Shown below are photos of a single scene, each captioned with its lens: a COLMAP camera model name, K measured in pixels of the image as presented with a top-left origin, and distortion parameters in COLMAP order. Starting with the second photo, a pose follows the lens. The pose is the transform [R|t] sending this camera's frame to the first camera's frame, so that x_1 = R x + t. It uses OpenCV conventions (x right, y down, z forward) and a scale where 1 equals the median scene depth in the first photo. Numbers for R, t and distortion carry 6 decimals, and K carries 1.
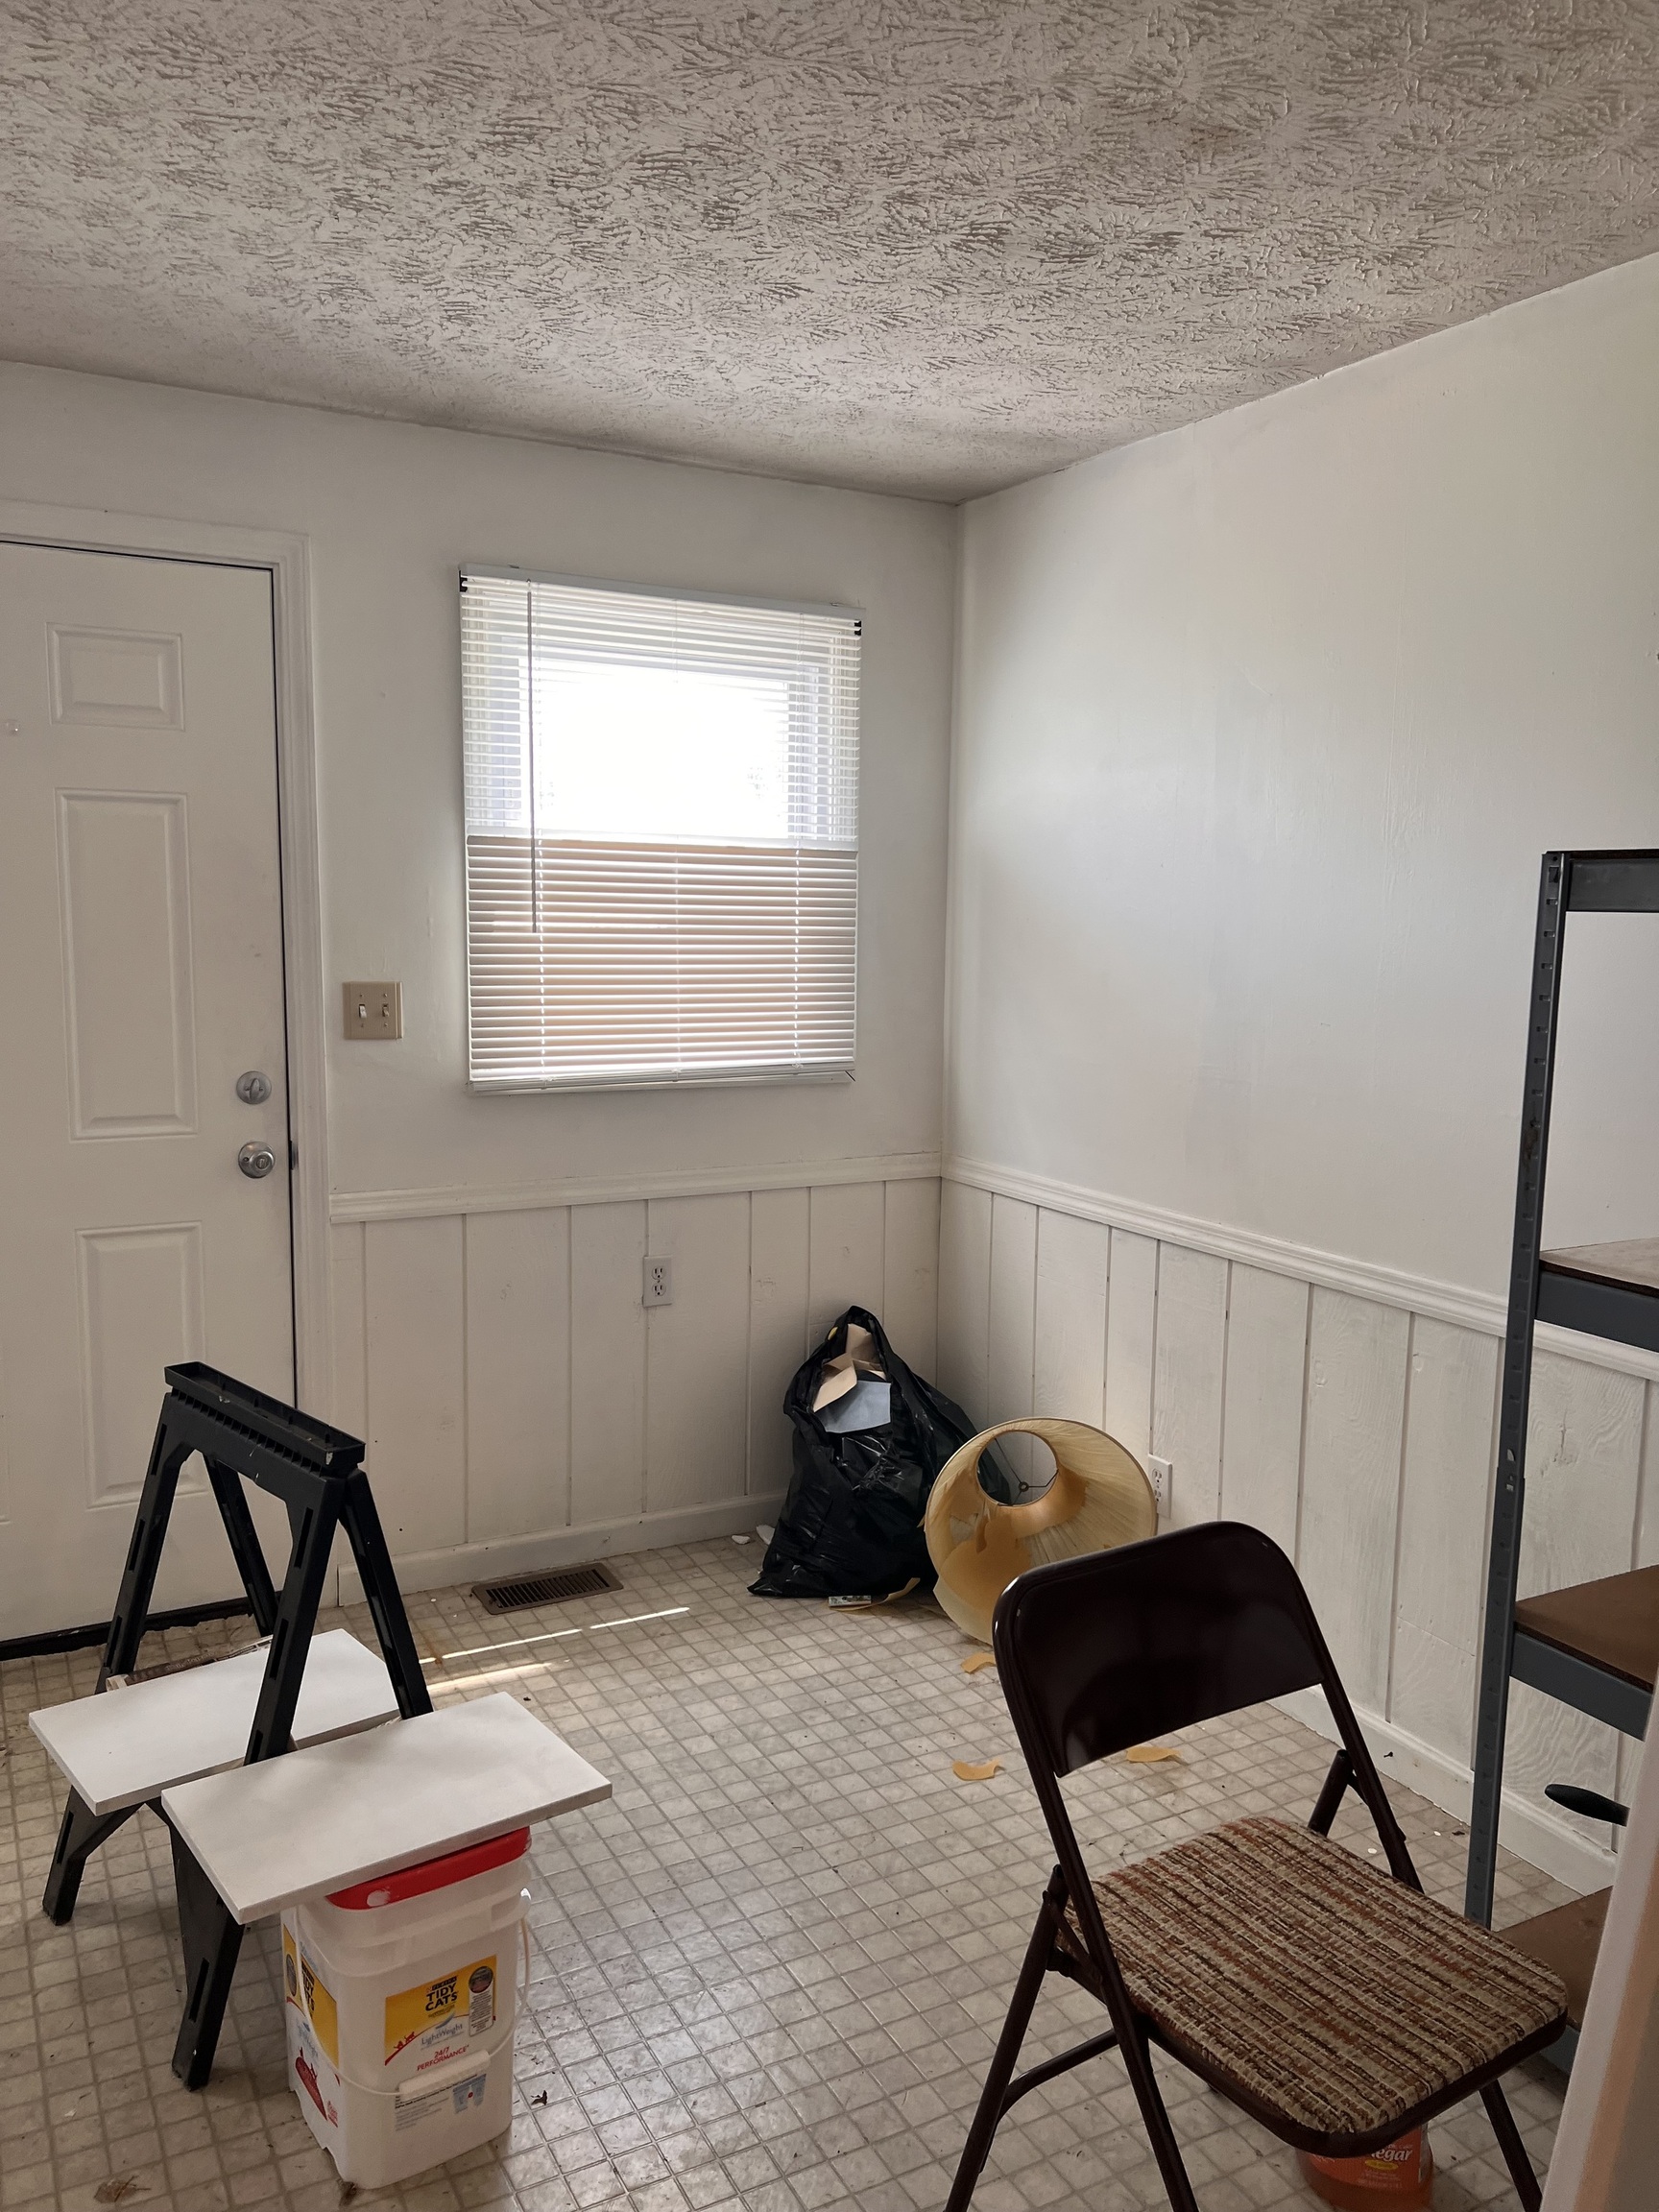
lens RADIAL K [[1669.0, 0, 837.1], [0, 1669.0, 1108.8], [0, 0, 1]] dist [0.022055, -0.029101]
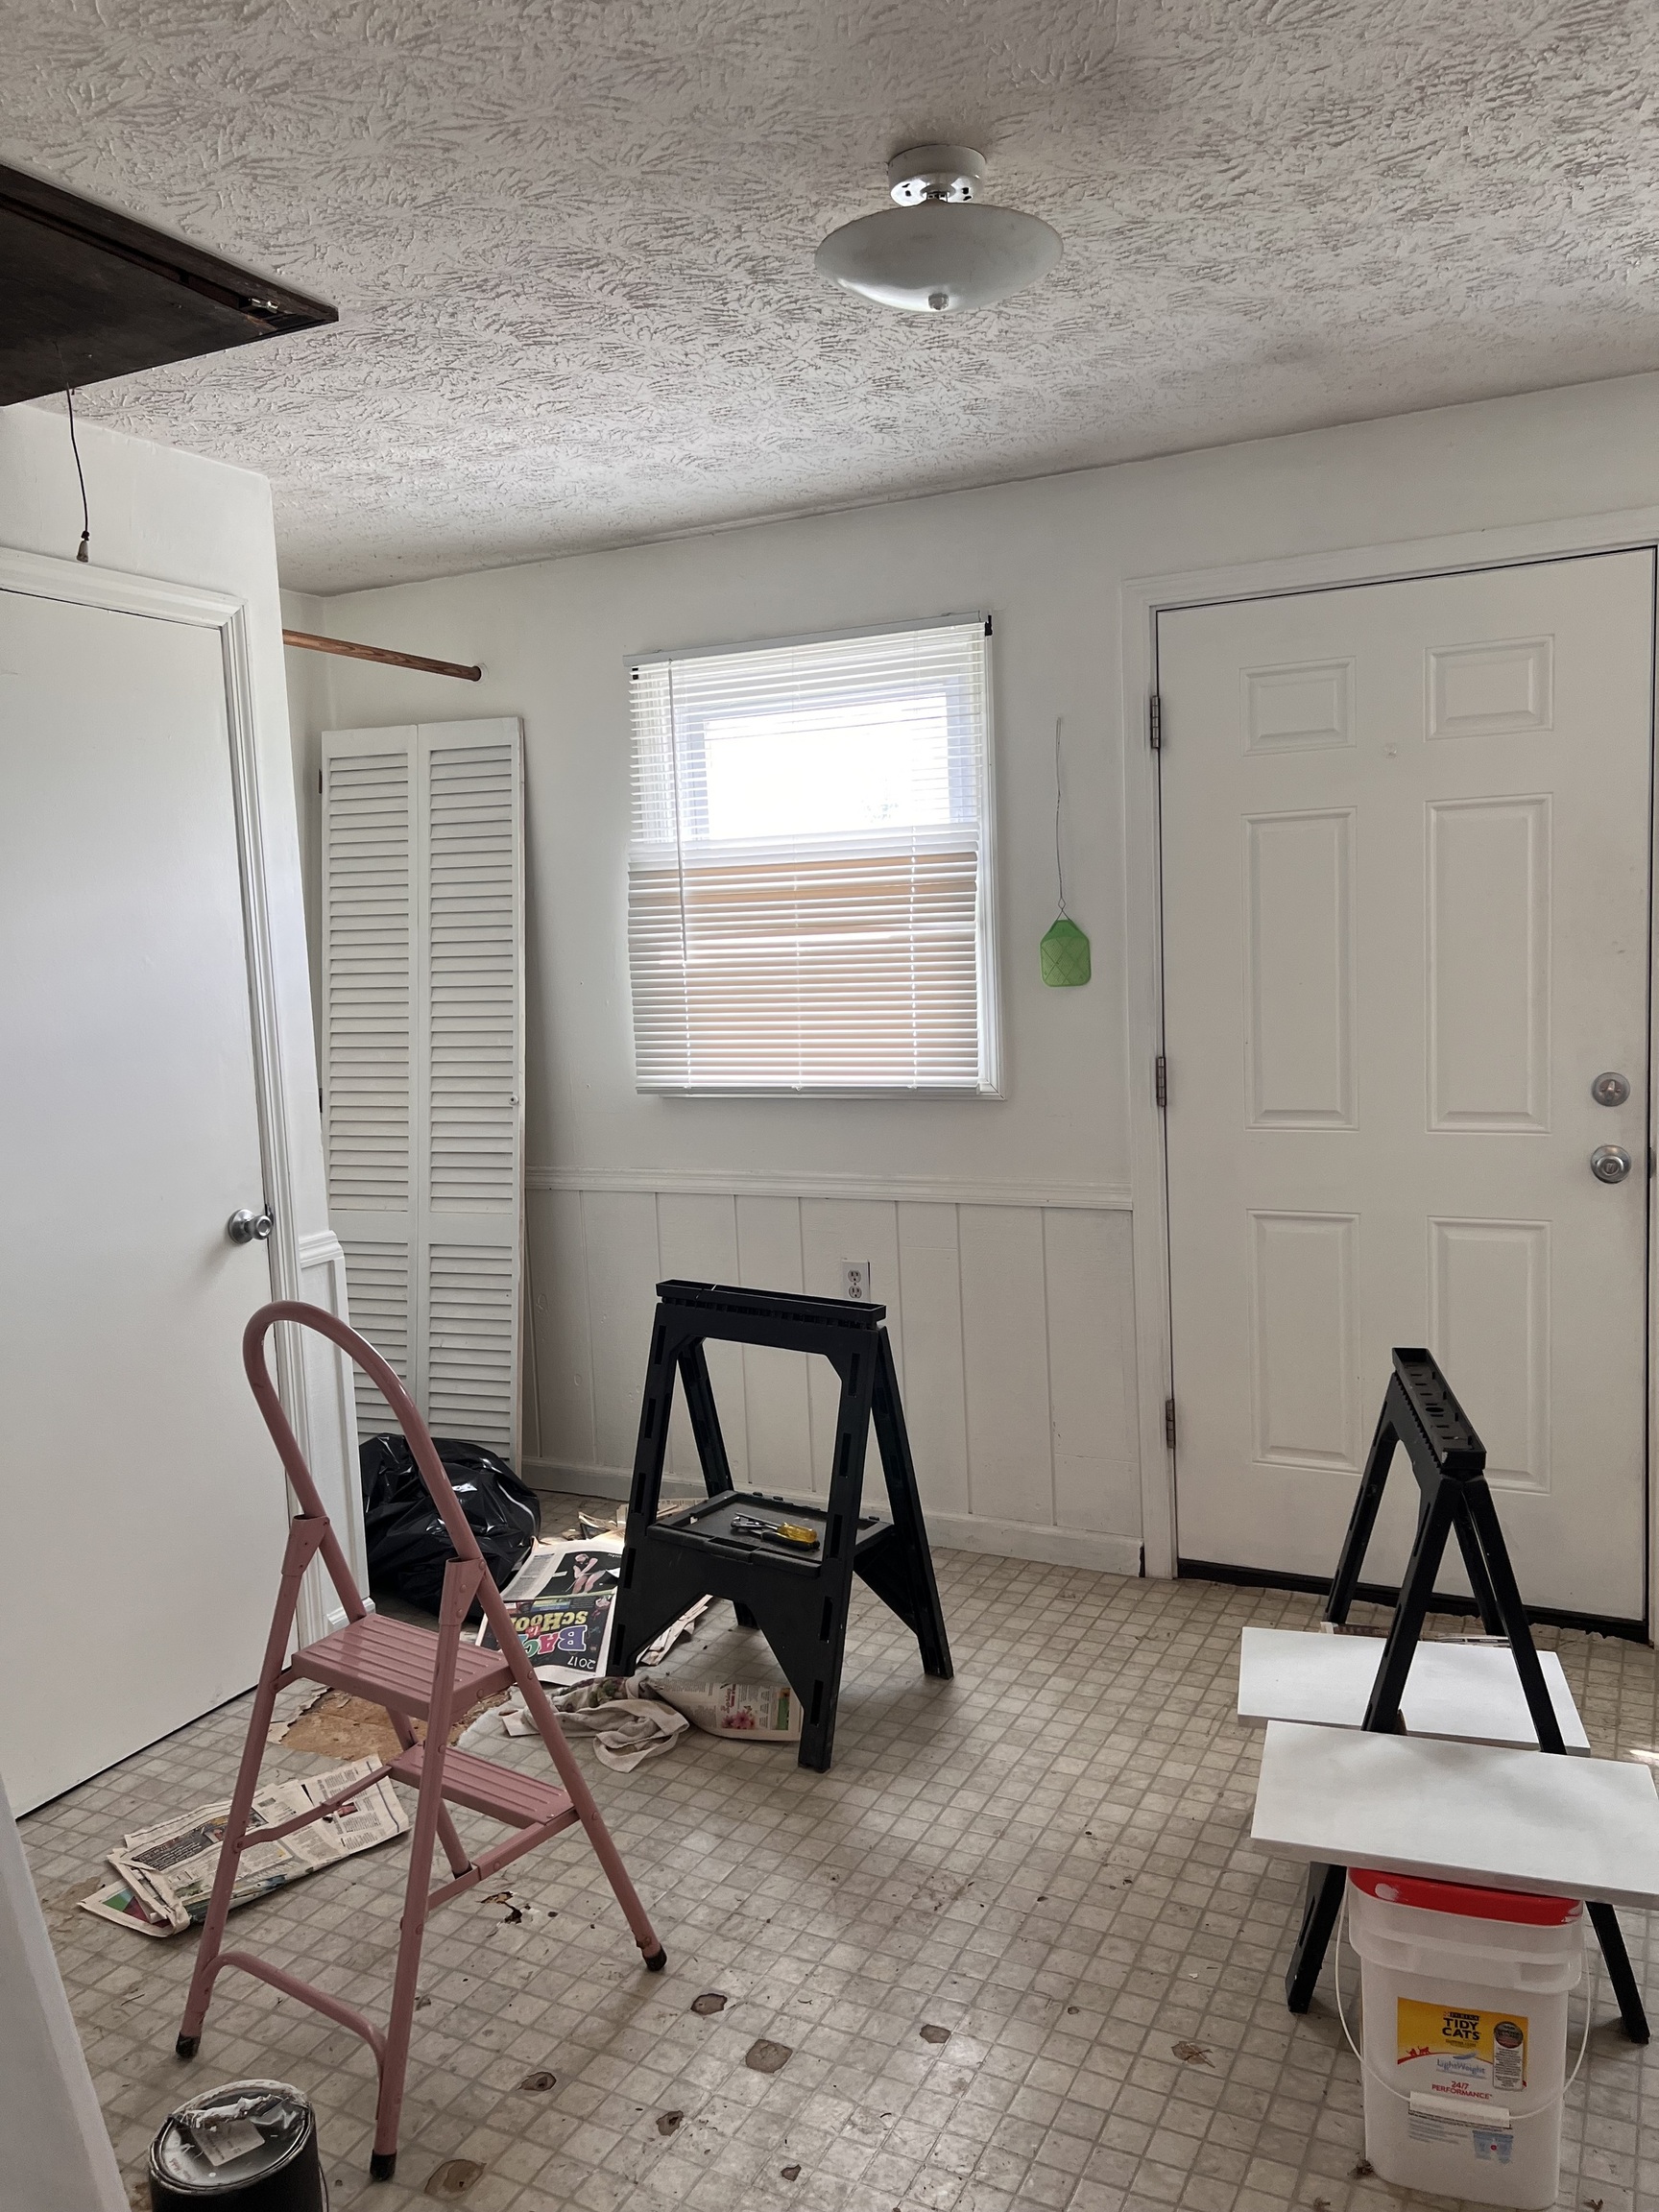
lens RADIAL K [[1669.0, 0, 835.2], [0, 1669.0, 1107.0], [0, 0, 1]] dist [0.022055, -0.029101]
pose [[0.576352, 0.049200, -0.815719, 0.291982], [-0.046310, 0.998548, 0.027507, -0.013055], [0.815889, 0.021922, 0.577793, 0.117536]]
